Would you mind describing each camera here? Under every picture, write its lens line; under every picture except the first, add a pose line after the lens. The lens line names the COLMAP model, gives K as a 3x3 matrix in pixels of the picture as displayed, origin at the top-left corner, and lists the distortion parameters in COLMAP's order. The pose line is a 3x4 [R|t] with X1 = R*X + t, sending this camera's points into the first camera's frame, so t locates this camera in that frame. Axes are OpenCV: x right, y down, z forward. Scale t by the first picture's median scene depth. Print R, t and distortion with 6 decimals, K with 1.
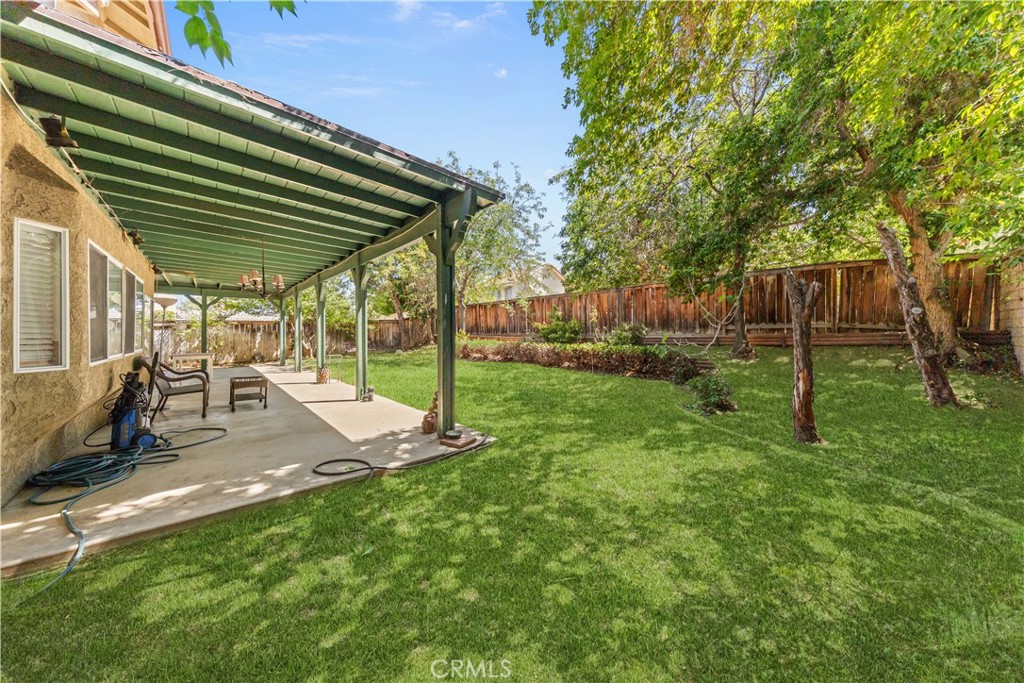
lens RADIAL K [[326.0, 0, 512.4], [0, 326.0, 335.2], [0, 0, 1]] dist [-0.000328, -0.000055]
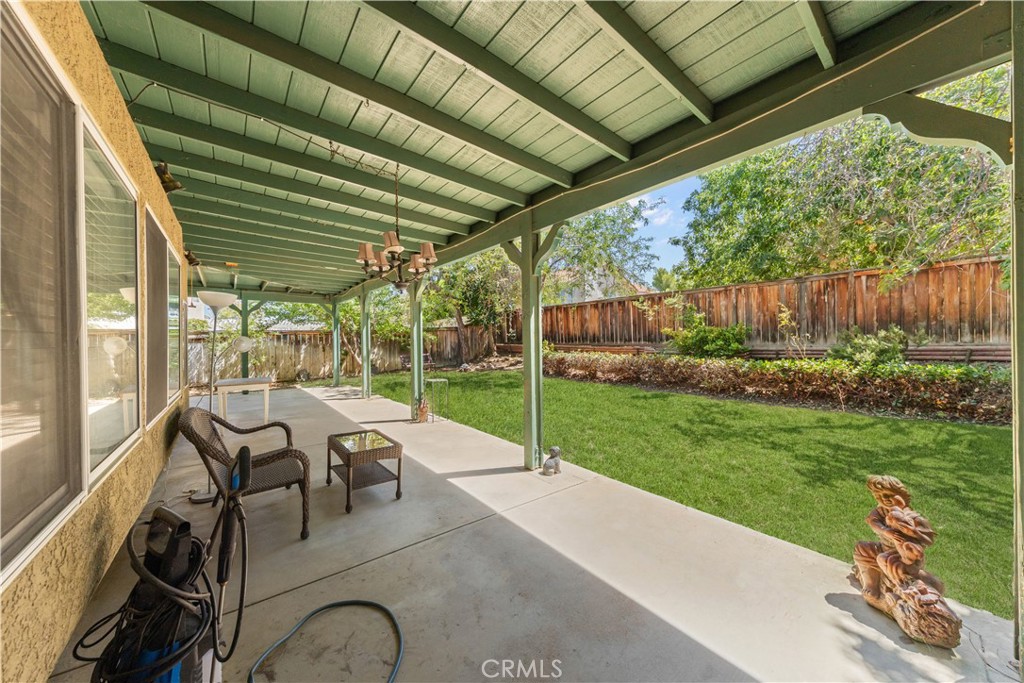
lens RADIAL K [[341.9, 0, 505.0], [0, 341.9, 340.6], [0, 0, 1]] dist [0.023568, -0.007344]
pose [[0.997119, -0.009833, -0.075214, -0.229799], [0.009578, 0.999947, -0.003746, -0.011790], [0.075247, 0.003014, 0.997160, 0.193790]]
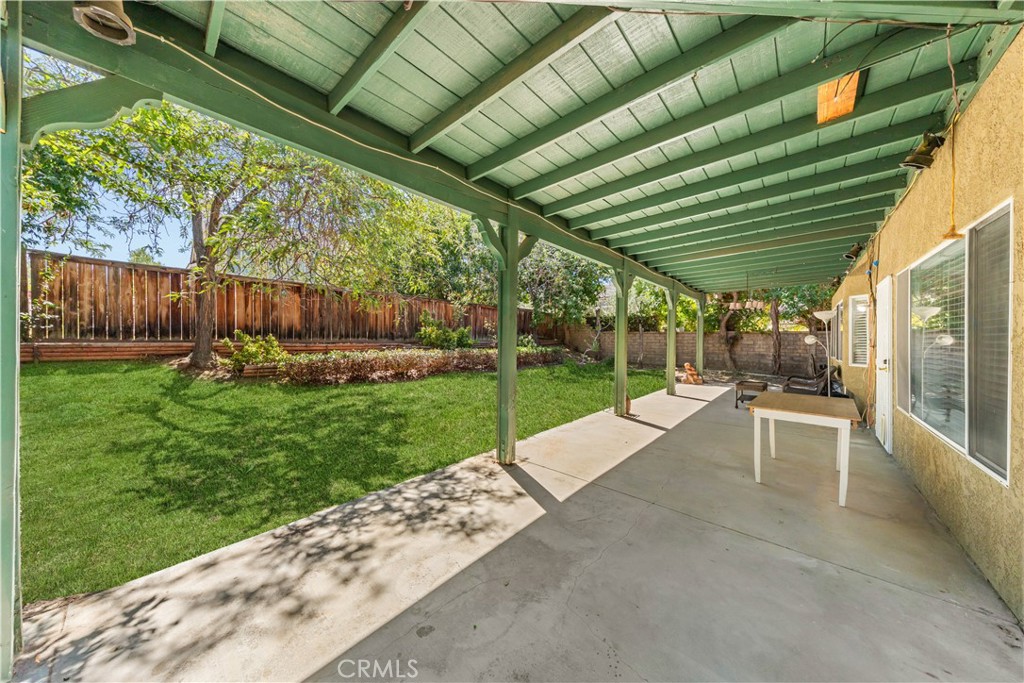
lens RADIAL K [[326.0, 0, 512.4], [0, 326.0, 335.2], [0, 0, 1]] dist [-0.000328, -0.000055]
pose [[-0.104354, 0.007660, 0.994511, -0.800194], [0.001004, 0.999971, -0.007597, -0.009502], [-0.994540, 0.000206, -0.104359, 0.852546]]
